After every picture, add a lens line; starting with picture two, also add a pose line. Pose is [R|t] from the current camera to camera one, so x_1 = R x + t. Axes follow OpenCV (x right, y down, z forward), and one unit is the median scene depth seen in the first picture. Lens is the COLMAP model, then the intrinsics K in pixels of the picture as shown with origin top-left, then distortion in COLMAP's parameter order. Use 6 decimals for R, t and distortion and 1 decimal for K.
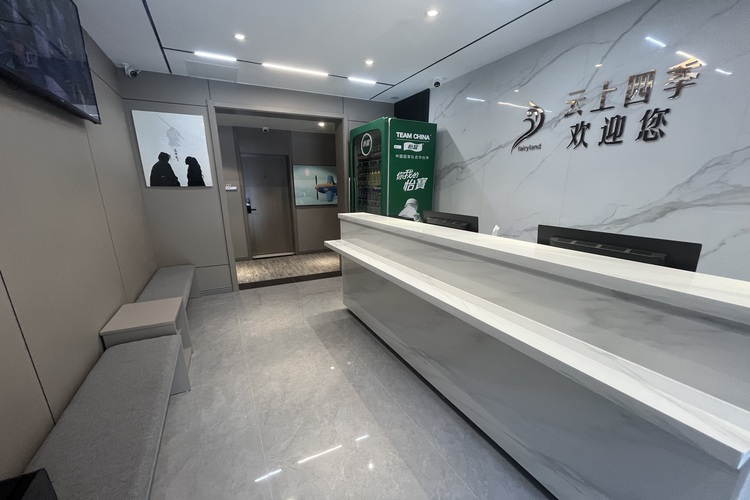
lens RADIAL K [[300.2, 0, 374.7], [0, 300.2, 273.8], [0, 0, 1]] dist [-0.002443, -0.000773]
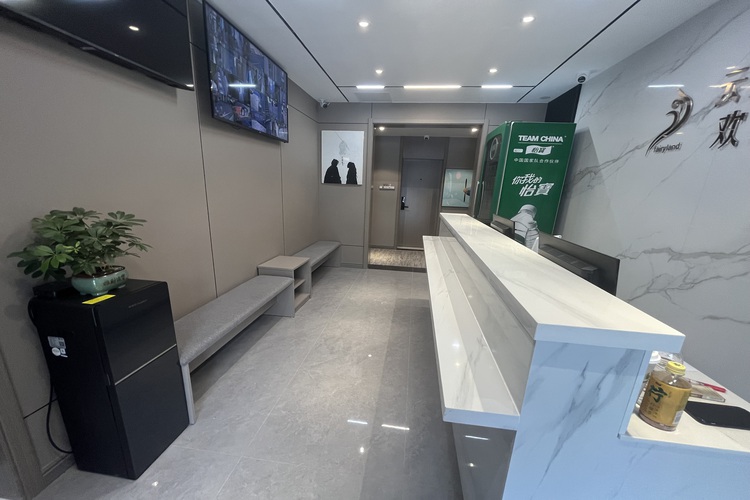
lens RADIAL K [[300.2, 0, 374.7], [0, 300.2, 273.8], [0, 0, 1]] dist [-0.002443, -0.000773]
pose [[0.818505, 0.193448, -0.540951, 0.302242], [-0.199473, 0.978718, 0.048177, 0.013069], [0.538758, 0.068472, 0.839673, -0.037776]]
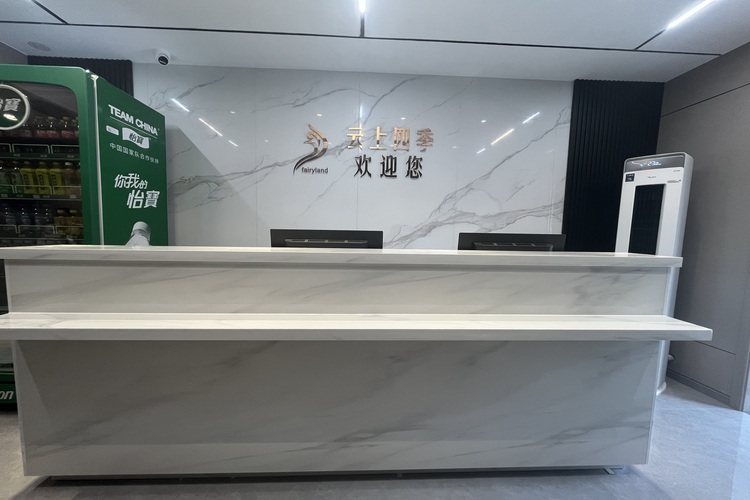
lens RADIAL K [[306.2, 0, 372.4], [0, 306.2, 260.7], [0, 0, 1]] dist [-0.002053, -0.000489]
pose [[0.417375, -0.079756, 0.905228, -0.262346], [0.240764, 0.970248, -0.025525, -0.053788], [-0.876260, 0.228600, 0.424159, 0.389253]]
